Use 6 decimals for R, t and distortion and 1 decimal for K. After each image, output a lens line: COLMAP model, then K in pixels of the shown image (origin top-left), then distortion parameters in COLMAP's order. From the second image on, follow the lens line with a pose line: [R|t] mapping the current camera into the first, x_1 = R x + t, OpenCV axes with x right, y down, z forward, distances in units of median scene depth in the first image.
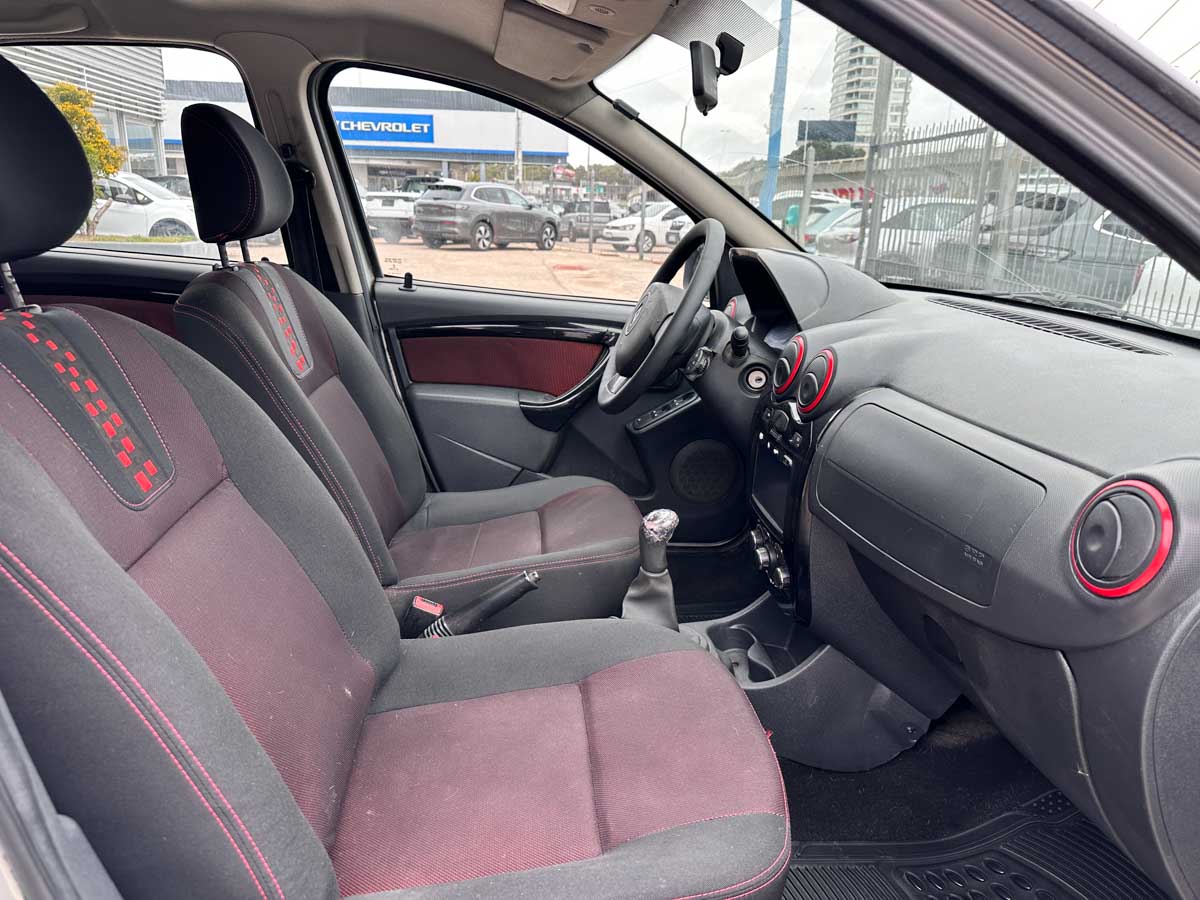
lens RADIAL K [[851.8, 0, 594.0], [0, 851.8, 447.9], [0, 0, 1]] dist [0.028119, -0.035413]
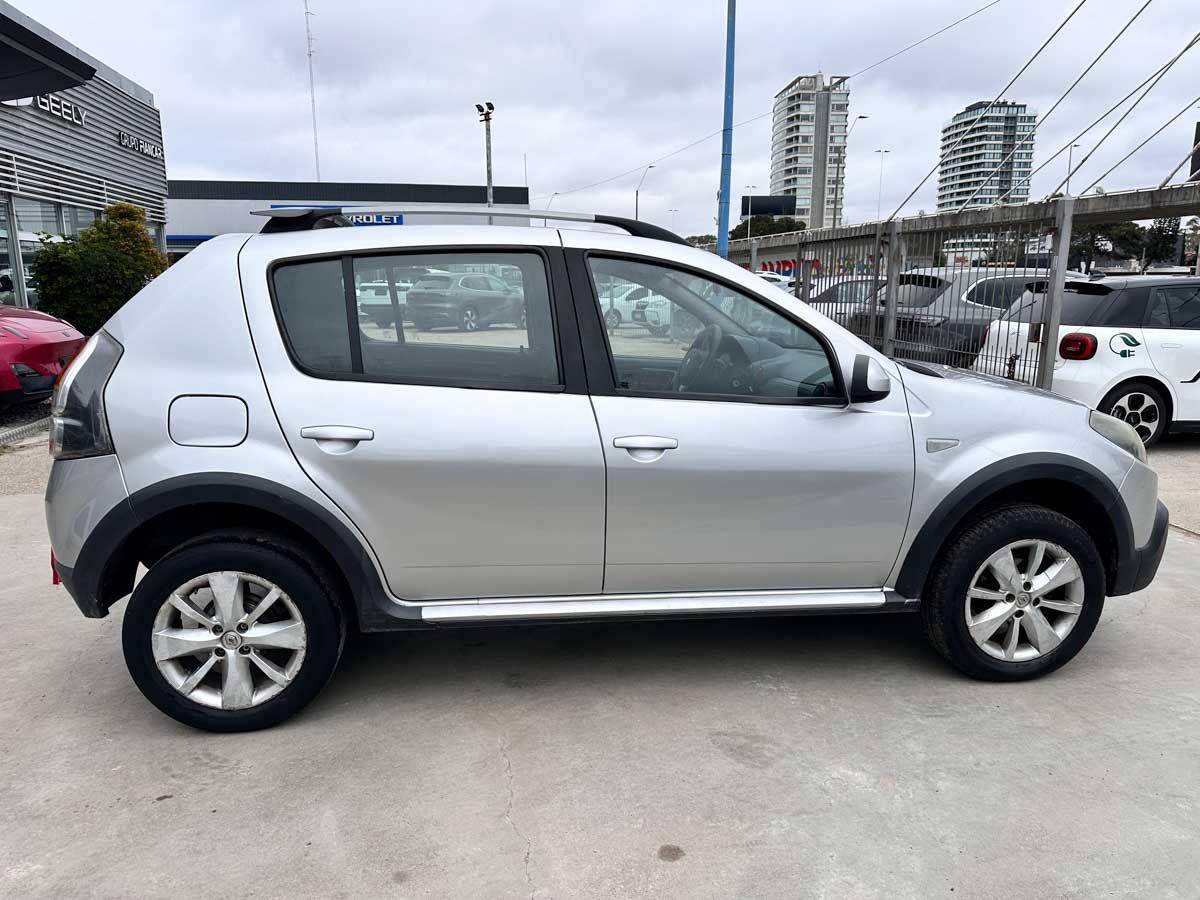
lens RADIAL K [[851.8, 0, 603.1], [0, 851.8, 483.4], [0, 0, 1]] dist [0.028119, -0.035413]
pose [[0.997389, -0.046009, 0.055664, -0.176955], [0.048383, 0.997942, -0.042082, 0.154488], [-0.053613, 0.044666, 0.997562, -0.759486]]
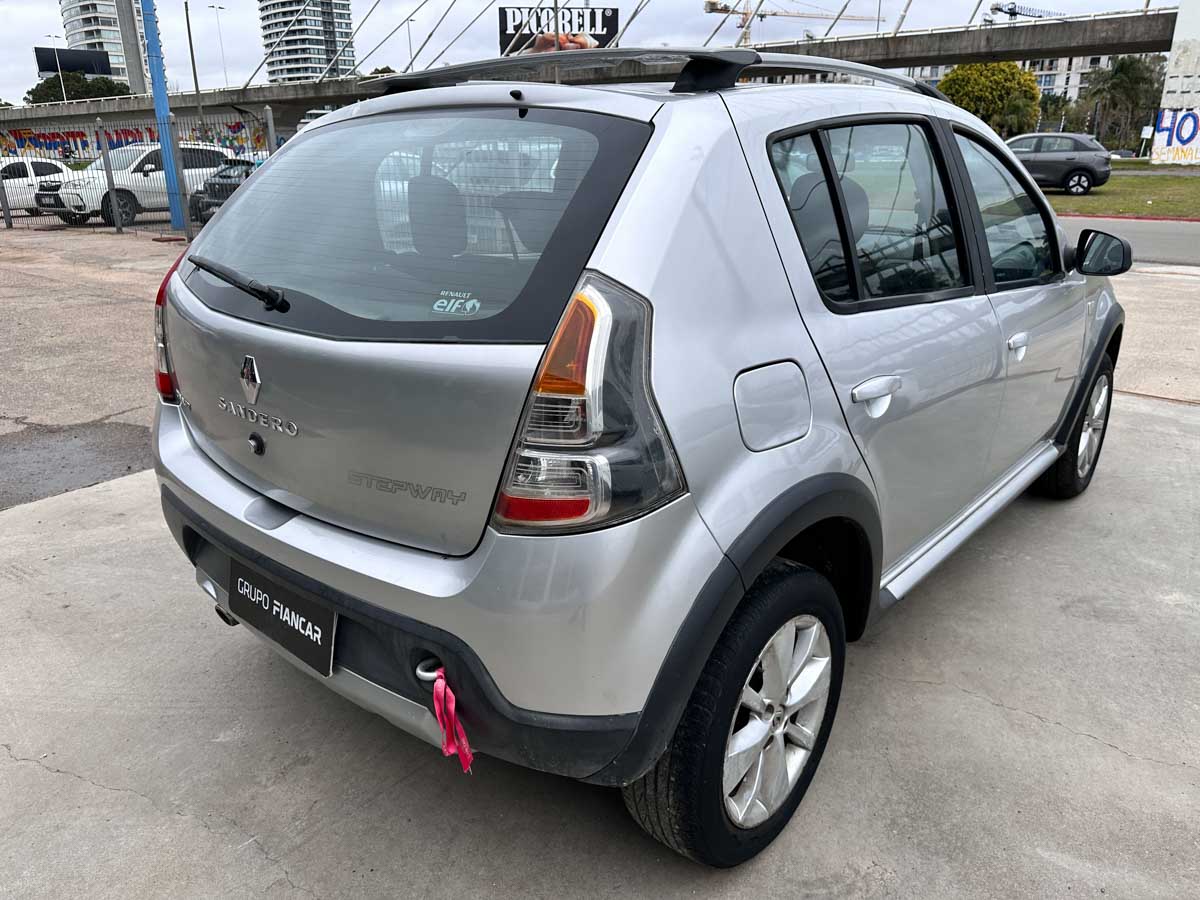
lens RADIAL K [[851.8, 0, 608.4], [0, 851.8, 455.7], [0, 0, 1]] dist [0.028119, -0.035413]
pose [[0.705118, -0.269225, 0.655993, -0.915032], [0.218587, 0.962594, 0.160101, -0.035004], [-0.674558, 0.030501, 0.737591, -0.251520]]
